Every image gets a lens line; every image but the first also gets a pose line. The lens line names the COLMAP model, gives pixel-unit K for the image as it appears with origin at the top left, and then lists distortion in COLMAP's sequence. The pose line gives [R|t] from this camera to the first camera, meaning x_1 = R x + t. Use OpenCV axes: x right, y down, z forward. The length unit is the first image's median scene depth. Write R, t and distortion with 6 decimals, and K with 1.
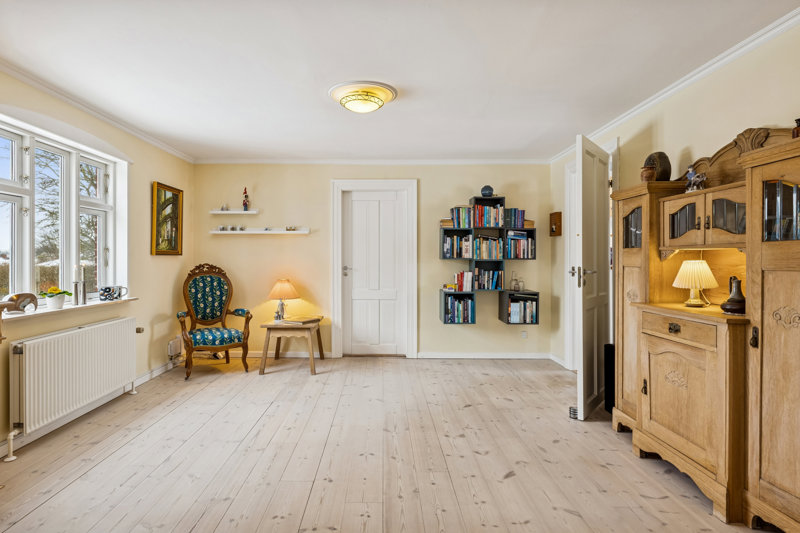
lens RADIAL K [[419.8, 0, 395.6], [0, 419.8, 260.5], [0, 0, 1]] dist [-0.003673, 0.000687]
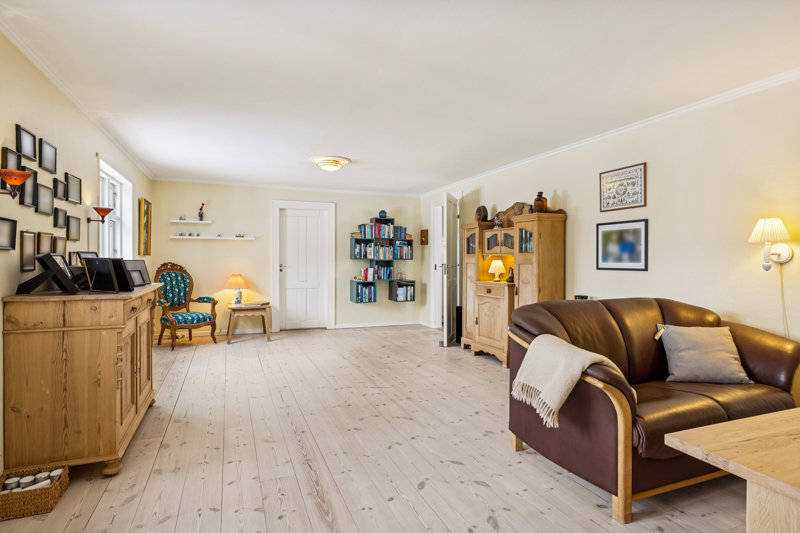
lens RADIAL K [[419.8, 0, 400.7], [0, 419.8, 265.0], [0, 0, 1]] dist [-0.003673, 0.000687]
pose [[0.928719, -0.001893, 0.370780, -0.288099], [-0.001853, 0.999951, 0.009745, 0.001998], [-0.370780, -0.009738, 0.928670, -0.432464]]
